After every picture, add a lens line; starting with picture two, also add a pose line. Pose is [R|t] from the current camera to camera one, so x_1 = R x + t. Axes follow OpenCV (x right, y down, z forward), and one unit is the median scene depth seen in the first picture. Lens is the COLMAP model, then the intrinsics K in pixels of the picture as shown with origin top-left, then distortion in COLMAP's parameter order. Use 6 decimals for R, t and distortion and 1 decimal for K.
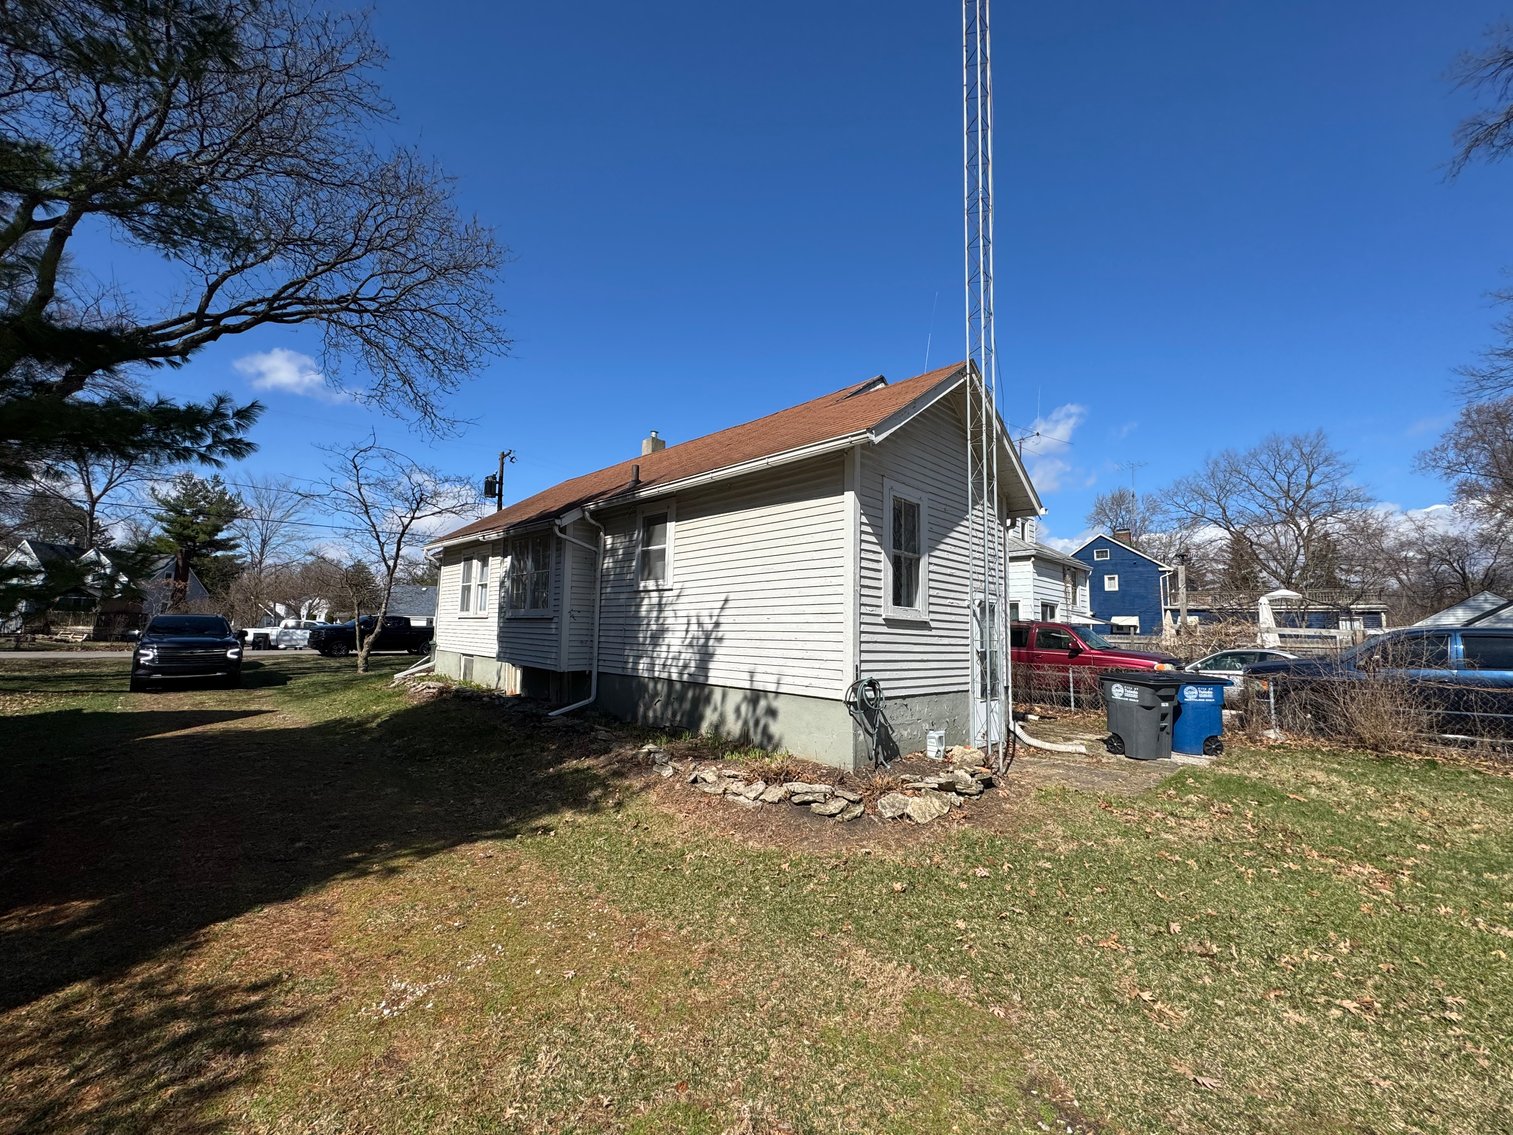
lens RADIAL K [[598.8, 0, 756.5], [0, 598.8, 567.5], [0, 0, 1]] dist [0.000265, 0.000230]
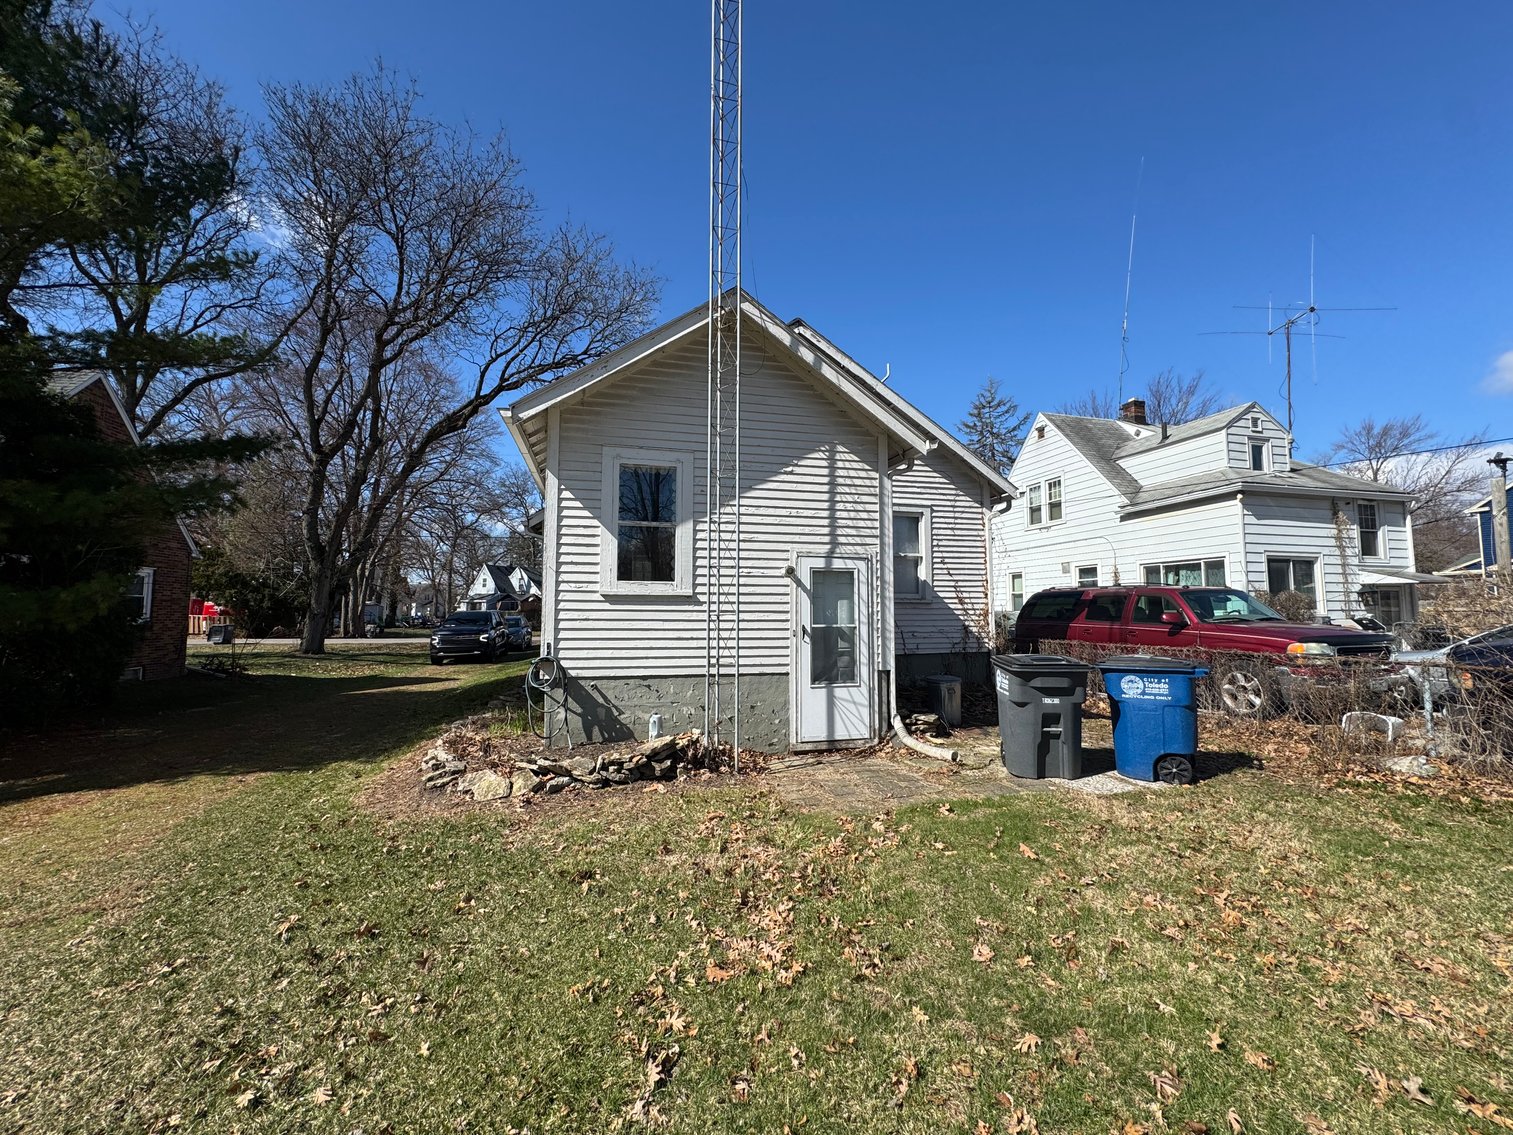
lens RADIAL K [[598.8, 0, 756.5], [0, 598.8, 567.5], [0, 0, 1]] dist [0.000265, 0.000230]
pose [[0.859522, -0.067000, -0.506688, 0.907903], [0.080407, 0.996752, 0.004597, 0.056945], [0.504734, -0.044693, 0.862117, 0.299998]]
